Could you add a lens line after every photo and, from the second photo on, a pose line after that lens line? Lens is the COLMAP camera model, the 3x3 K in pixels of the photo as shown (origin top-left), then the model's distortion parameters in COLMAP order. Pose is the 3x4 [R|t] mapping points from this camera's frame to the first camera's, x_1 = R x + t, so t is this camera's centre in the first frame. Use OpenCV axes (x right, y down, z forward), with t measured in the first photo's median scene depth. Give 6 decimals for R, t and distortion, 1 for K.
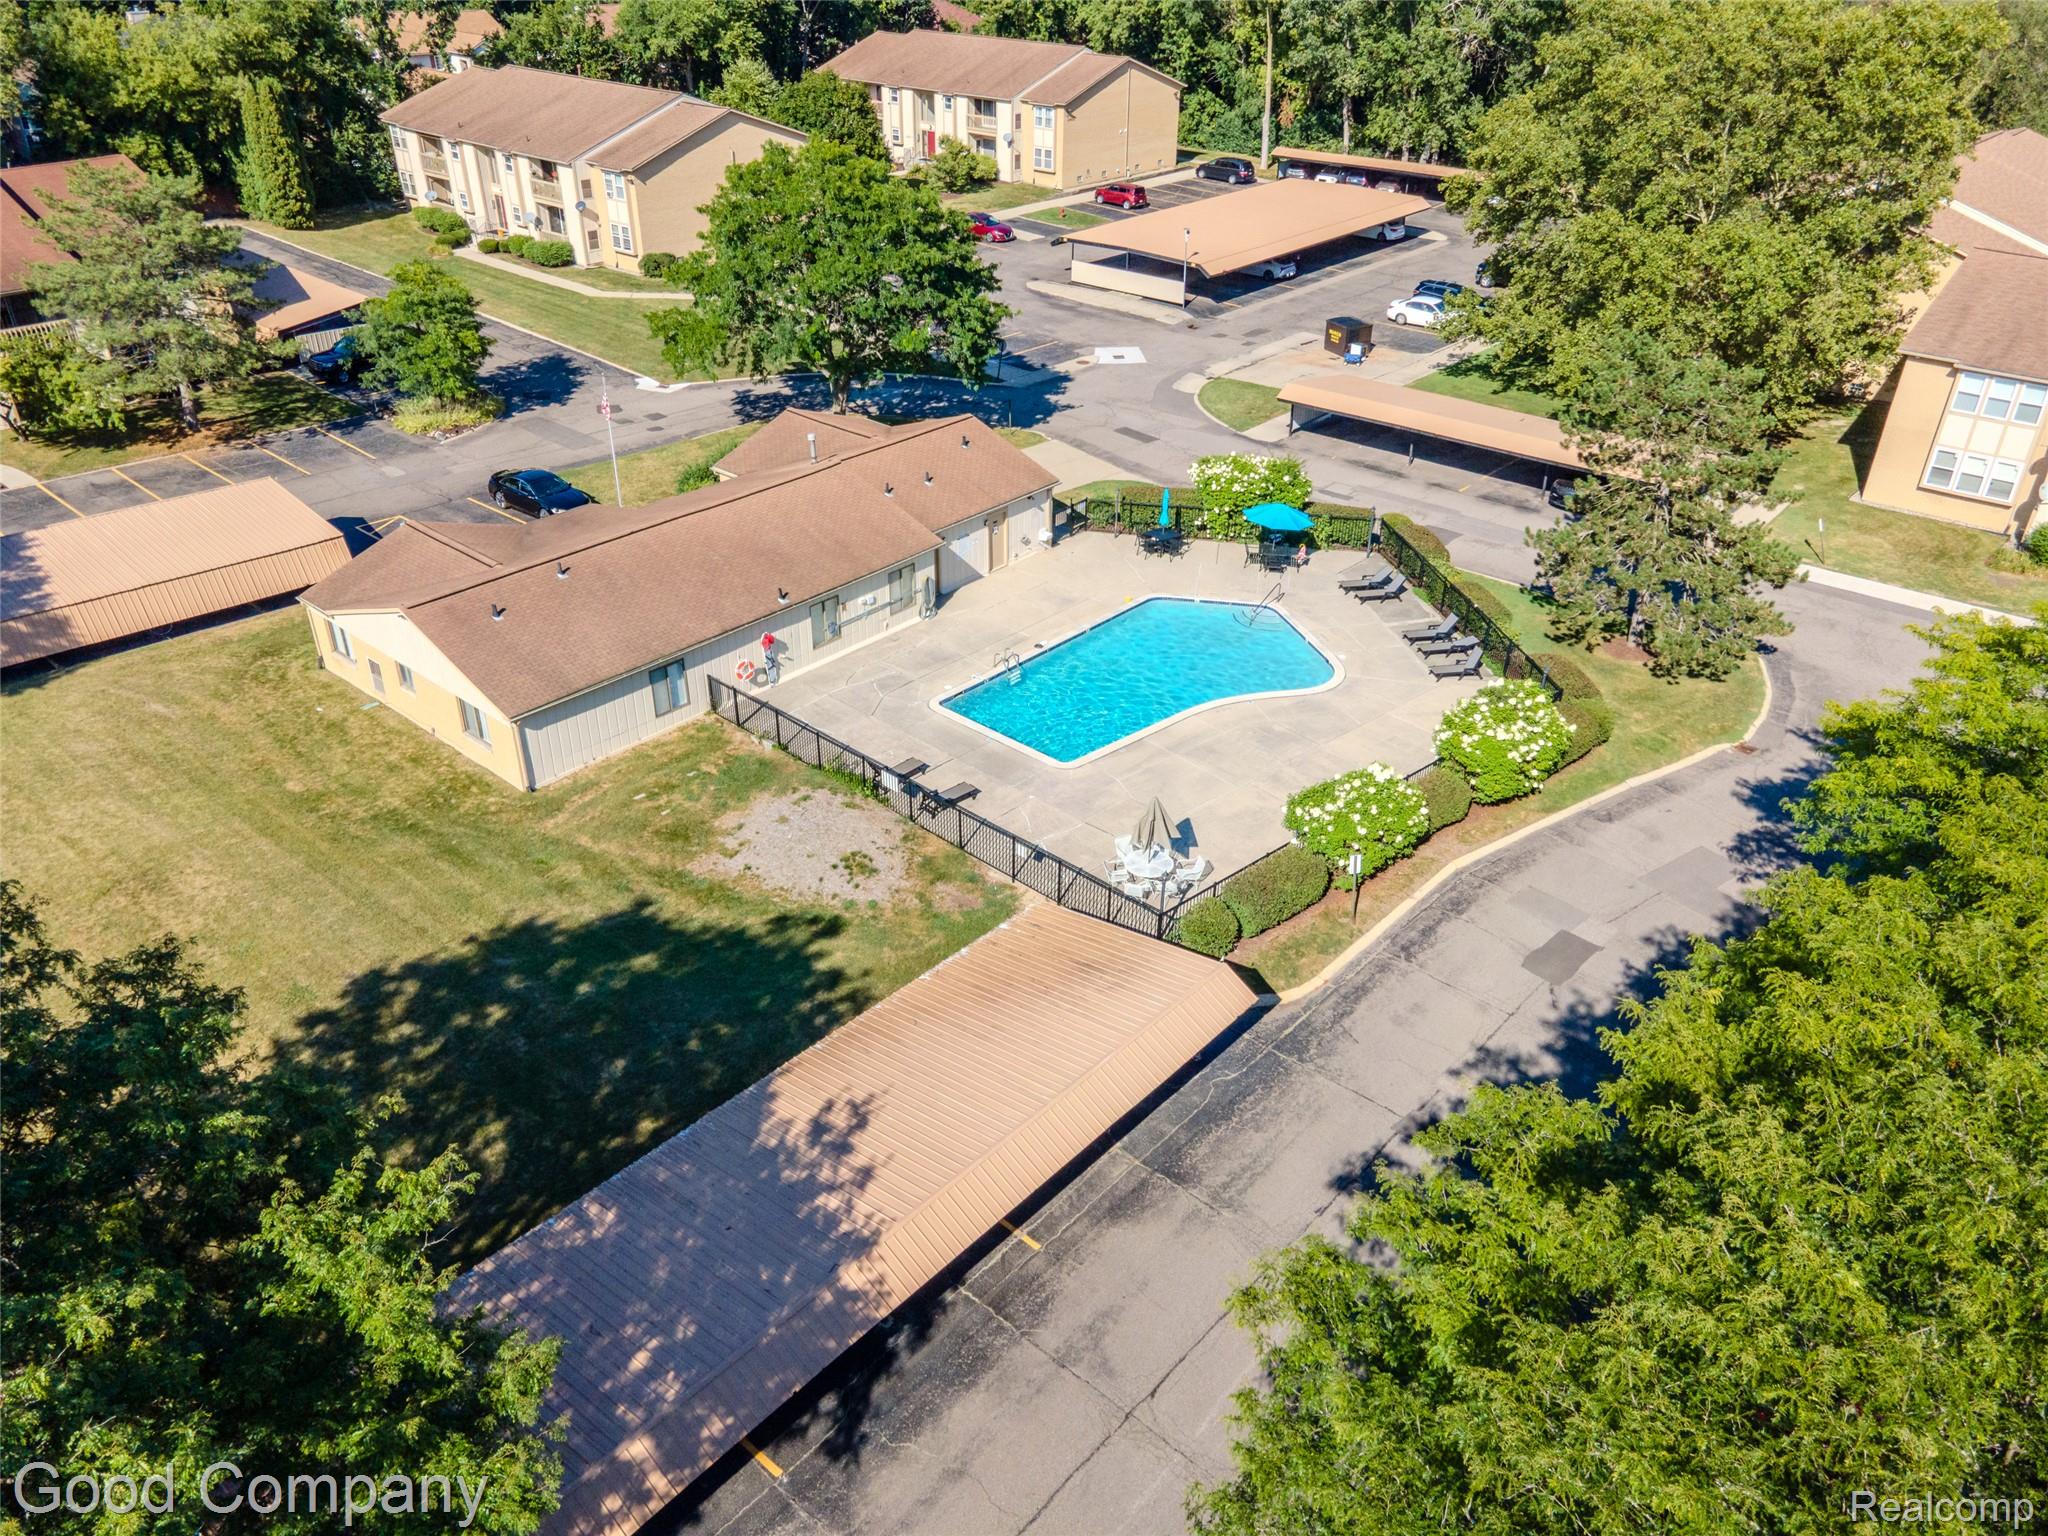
lens RADIAL K [[1507.7, 0, 1024.0], [0, 1507.7, 768.0], [0, 0, 1]] dist [0.029867, 0.005623]
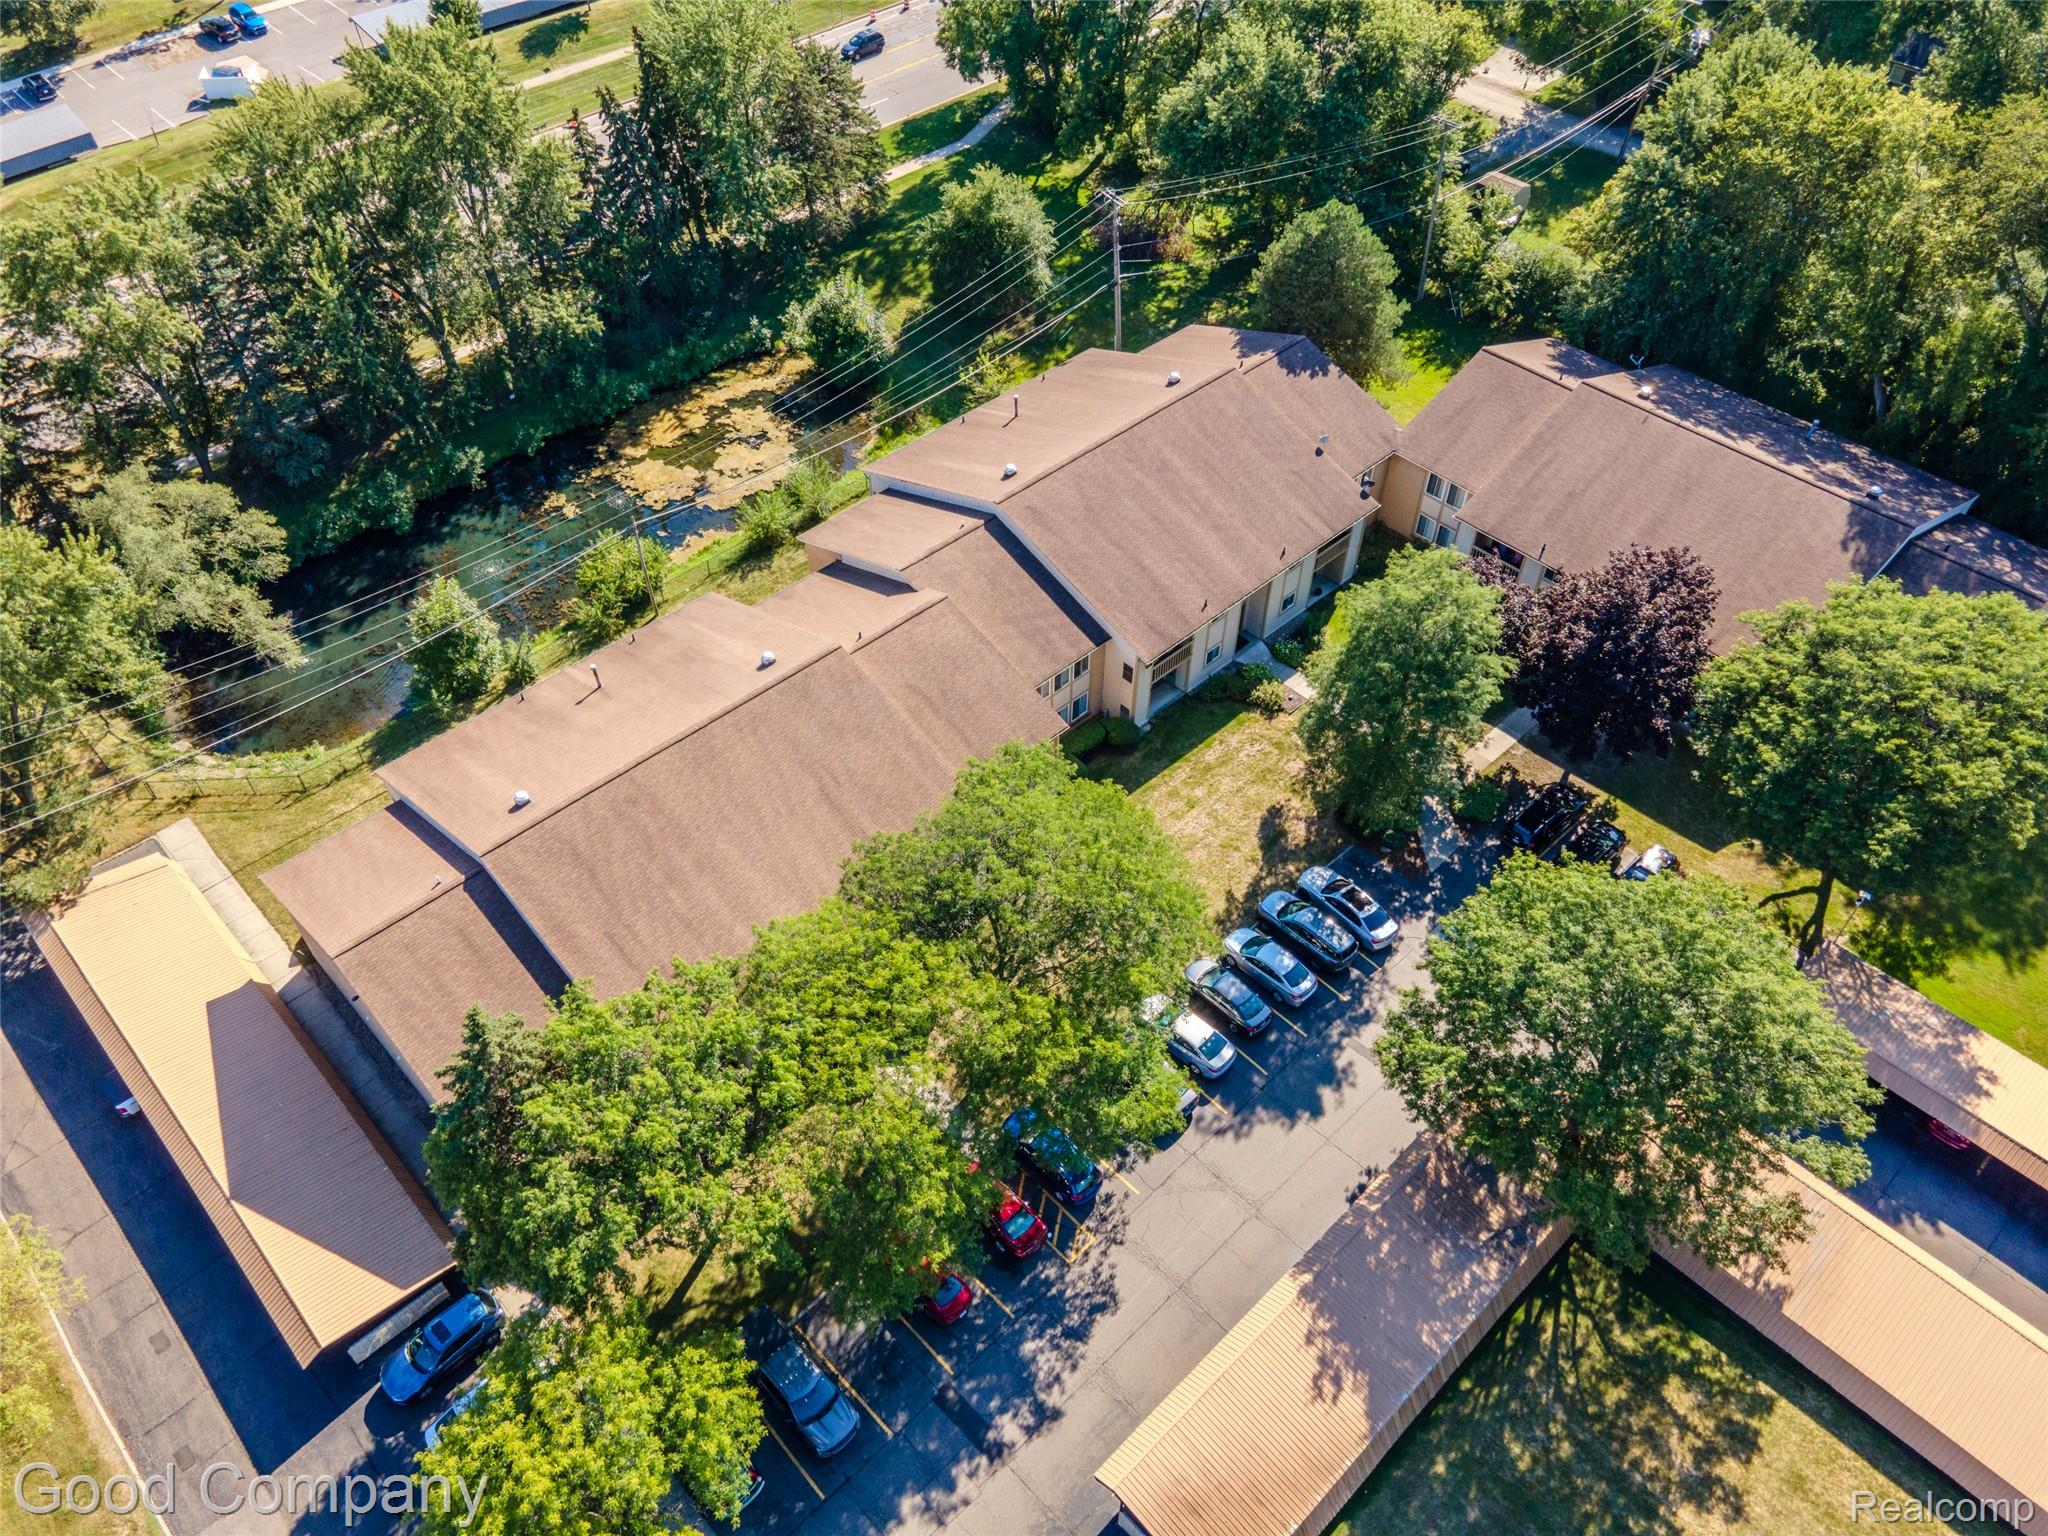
lens RADIAL K [[1461.3, 0, 1025.4], [0, 1461.3, 755.1], [0, 0, 1]] dist [0.035664, -0.074125]
pose [[-0.994998, -0.067071, 0.074029, 0.140751], [0.059712, 0.194767, 0.979030, -1.403168], [-0.080083, 0.978554, -0.189788, 0.462961]]
